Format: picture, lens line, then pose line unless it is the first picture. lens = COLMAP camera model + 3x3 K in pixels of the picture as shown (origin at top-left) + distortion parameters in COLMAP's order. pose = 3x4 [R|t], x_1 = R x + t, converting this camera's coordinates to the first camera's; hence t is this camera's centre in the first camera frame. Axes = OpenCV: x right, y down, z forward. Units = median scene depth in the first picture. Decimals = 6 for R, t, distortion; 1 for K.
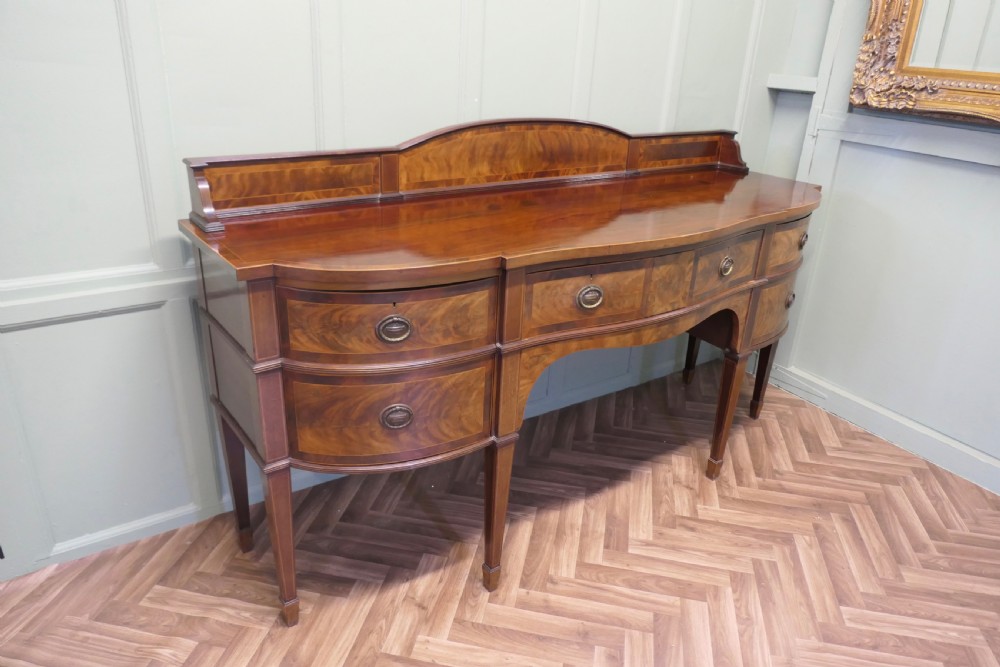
lens RADIAL K [[702.0, 0, 500.0], [0, 702.0, 333.5], [0, 0, 1]] dist [-0.020179, -0.000842]
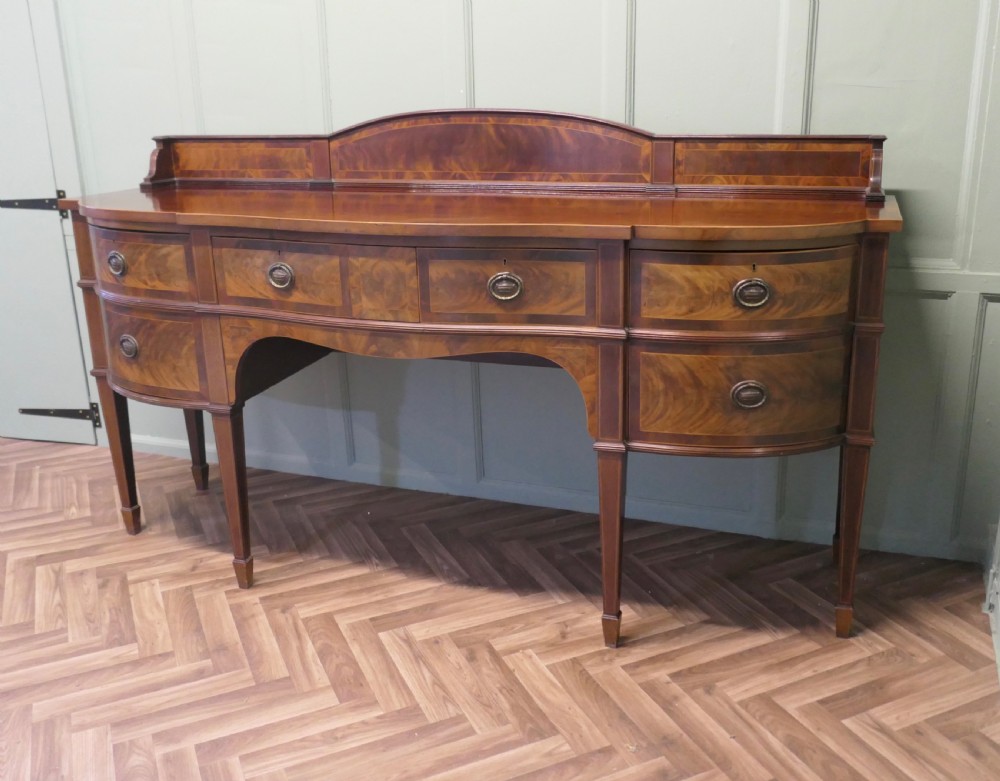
lens RADIAL K [[975.1, 0, 526.6], [0, 975.1, 374.1], [0, 0, 1]] dist [-0.015983, -0.007985]
pose [[0.582939, 0.178100, -0.792756, 1.125881], [-0.277733, 0.960588, 0.011579, -0.026928], [0.763575, 0.213425, 0.609429, 0.410060]]
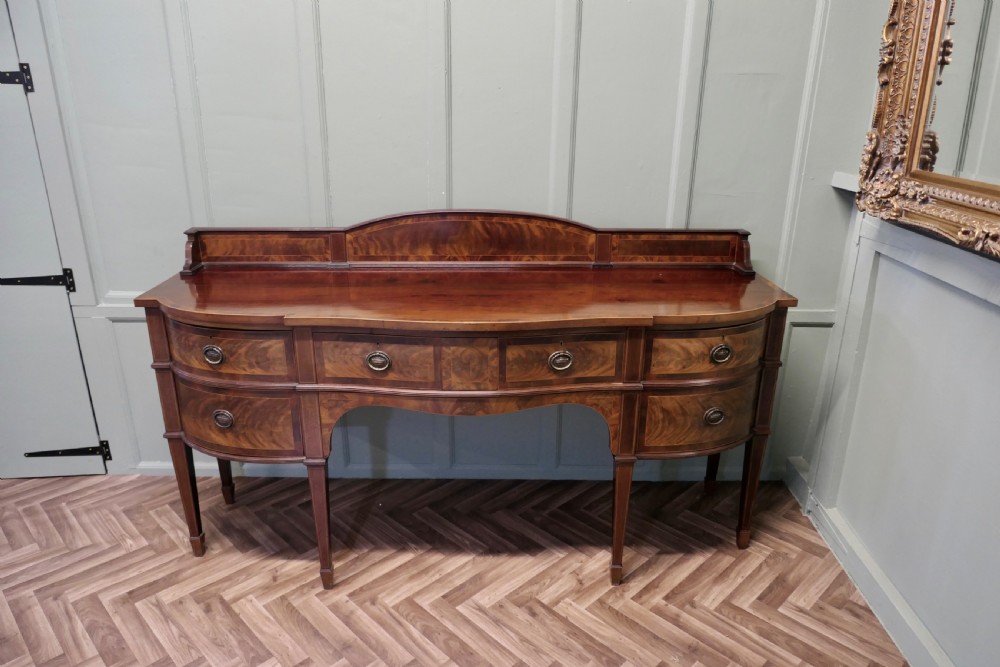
lens RADIAL K [[689.1, 0, 503.3], [0, 689.1, 337.7], [0, 0, 1]] dist [-0.022826, 0.005664]
pose [[0.823310, 0.150737, -0.547211, 0.781288], [-0.194969, 0.980534, -0.023239, -0.087789], [0.533056, 0.125822, 0.836672, 0.103835]]
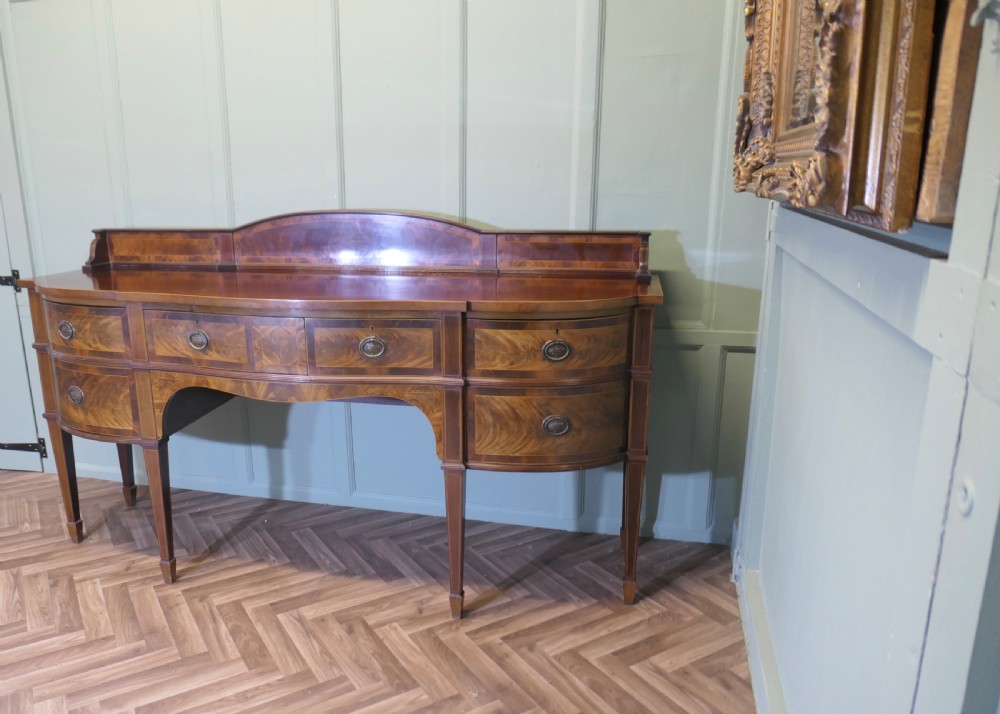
lens RADIAL K [[771.8, 0, 444.4], [0, 771.8, 374.5], [0, 0, 1]] dist [-0.023416, 0.004791]
pose [[0.647661, 0.139123, -0.749119, 1.157940], [-0.260769, 0.964287, -0.046368, -0.035988], [0.715915, 0.225378, 0.660810, 0.369388]]
